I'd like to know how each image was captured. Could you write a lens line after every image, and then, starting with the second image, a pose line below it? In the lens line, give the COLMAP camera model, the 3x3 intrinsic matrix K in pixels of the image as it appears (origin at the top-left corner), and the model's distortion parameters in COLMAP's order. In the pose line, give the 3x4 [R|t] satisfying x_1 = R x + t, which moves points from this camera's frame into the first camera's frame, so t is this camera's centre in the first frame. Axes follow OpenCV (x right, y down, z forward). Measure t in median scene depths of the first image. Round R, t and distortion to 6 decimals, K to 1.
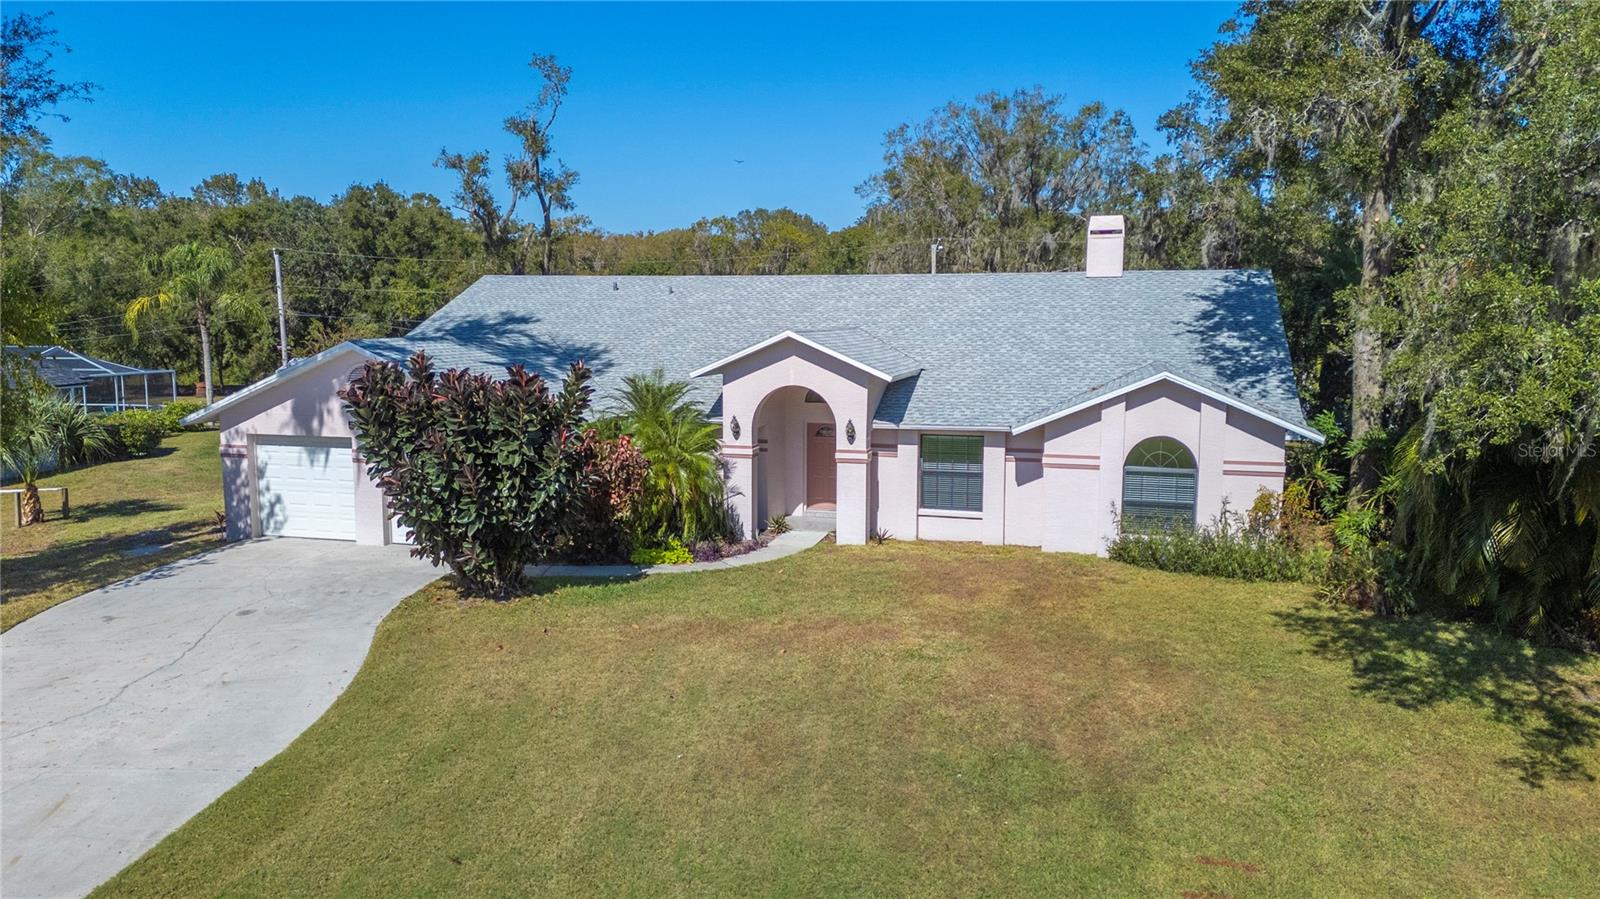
lens RADIAL K [[1174.5, 0, 811.4], [0, 1174.5, 446.2], [0, 0, 1]] dist [0.014919, -0.000565]
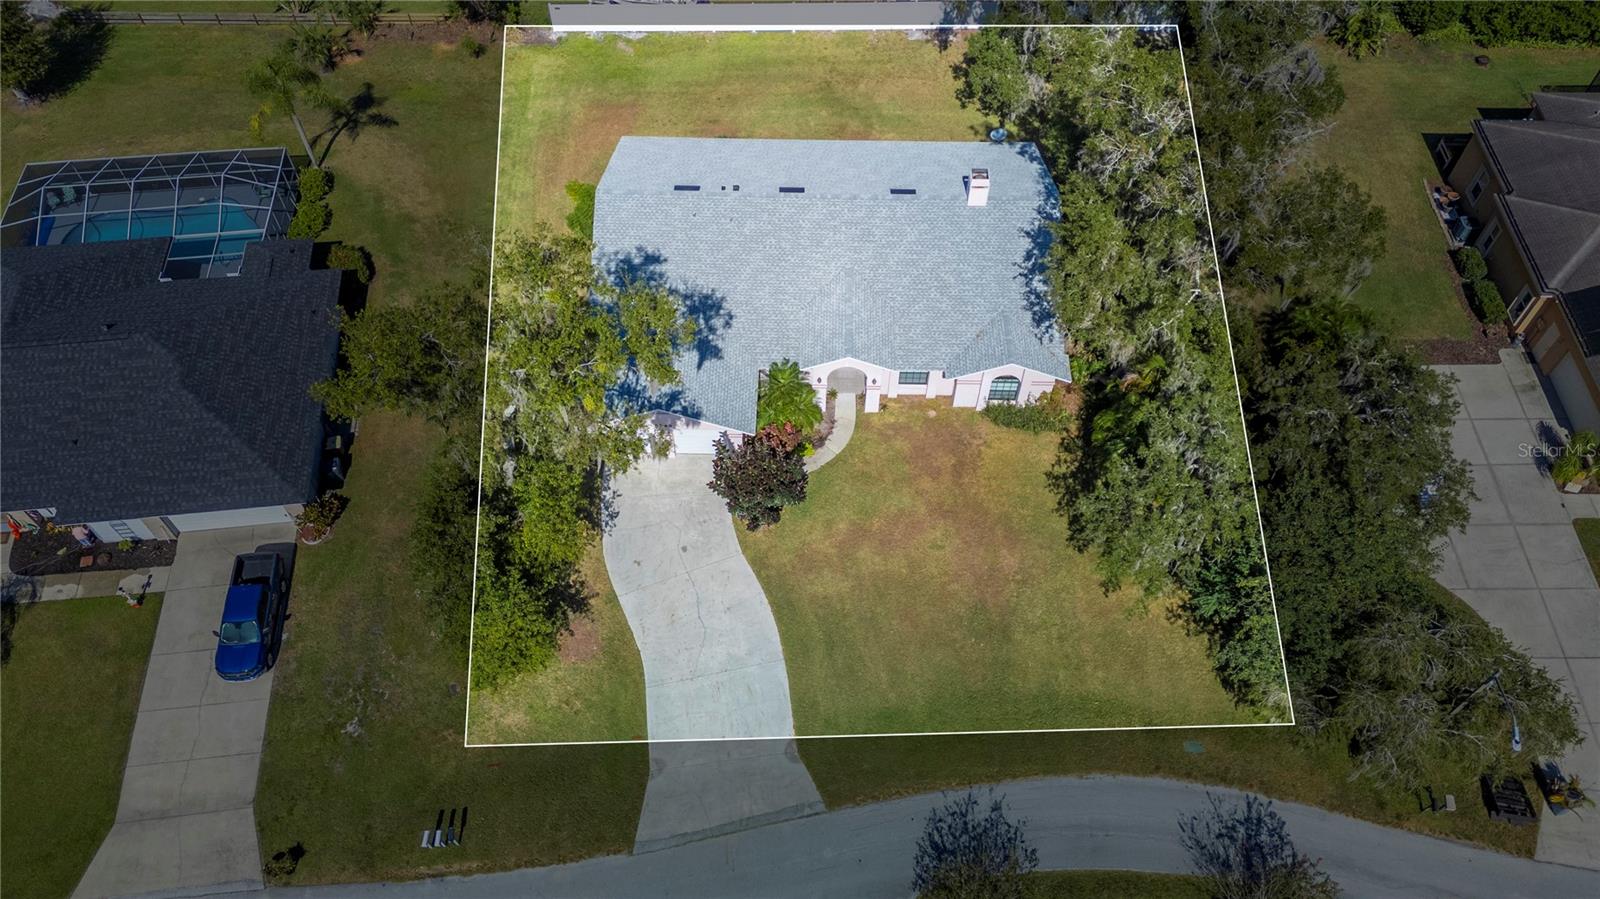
lens RADIAL K [[1174.5, 0, 792.6], [0, 1174.5, 450.0], [0, 0, 1]] dist [0.014919, -0.000565]
pose [[0.970999, -0.187014, 0.148954, -0.596050], [0.018213, 0.679066, 0.733851, -1.965800], [-0.238390, -0.709855, 0.662779, -0.666710]]
